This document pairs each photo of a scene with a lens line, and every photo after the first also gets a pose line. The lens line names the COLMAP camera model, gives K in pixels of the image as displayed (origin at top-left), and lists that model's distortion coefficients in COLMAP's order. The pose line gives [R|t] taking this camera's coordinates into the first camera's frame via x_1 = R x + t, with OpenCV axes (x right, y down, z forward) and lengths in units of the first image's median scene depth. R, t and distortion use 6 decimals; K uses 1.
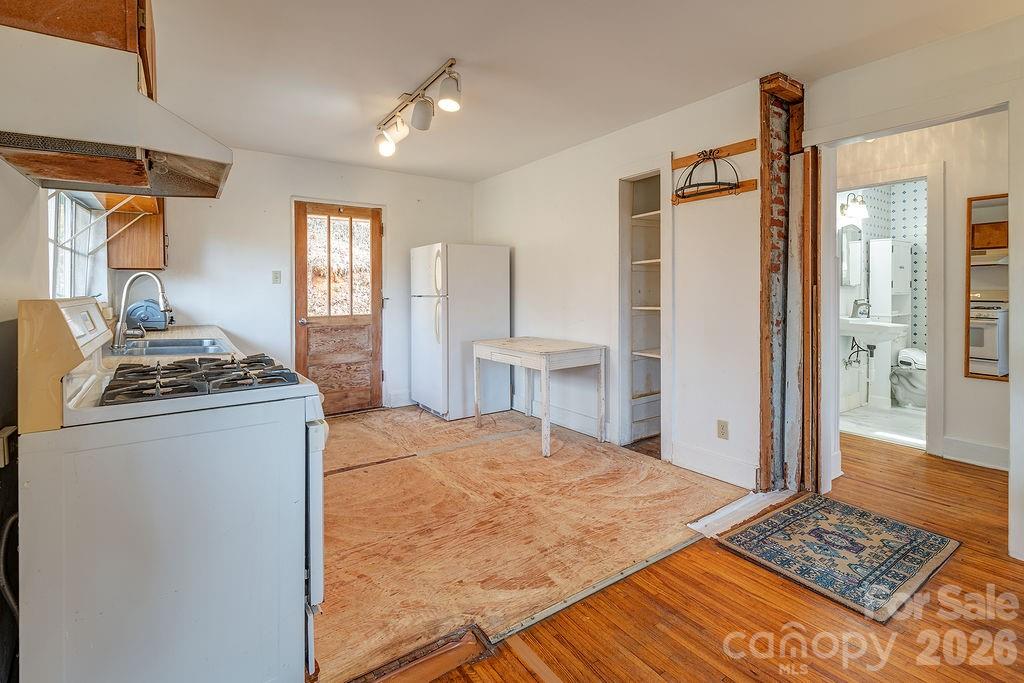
lens RADIAL K [[468.3, 0, 501.8], [0, 468.3, 310.4], [0, 0, 1]] dist [0.016175, -0.010914]
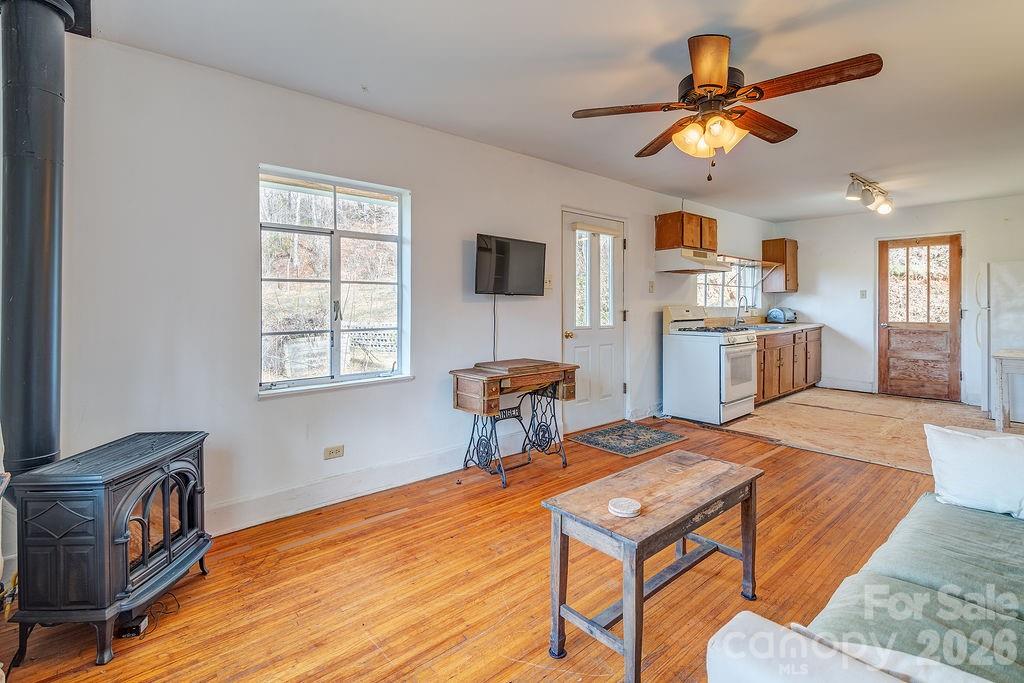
lens RADIAL K [[468.3, 0, 525.1], [0, 468.3, 306.4], [0, 0, 1]] dist [0.016175, -0.010914]
pose [[0.123324, 0.007123, -0.992341, 1.292874], [-0.038783, 0.999245, 0.002353, 0.009856], [0.991608, 0.038195, 0.123507, -0.384507]]
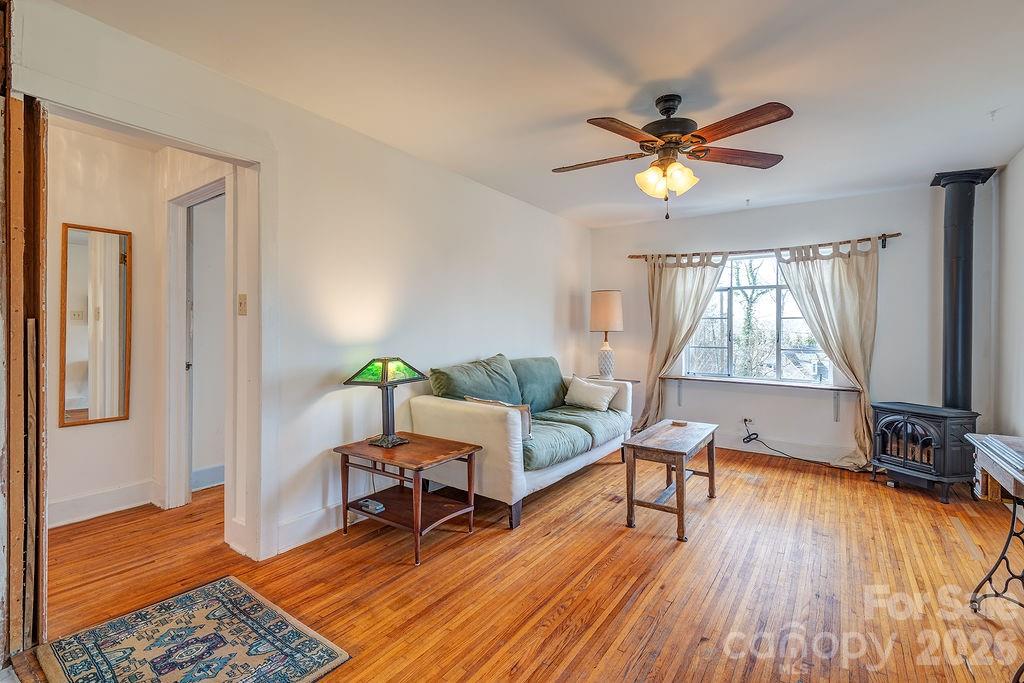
lens RADIAL K [[468.3, 0, 538.2], [0, 468.3, 332.6], [0, 0, 1]] dist [0.016175, -0.010914]
pose [[-0.378048, -0.007101, 0.925759, -0.159408], [0.033112, 0.999227, 0.021186, -0.022420], [-0.925194, 0.038663, -0.377520, 0.570143]]
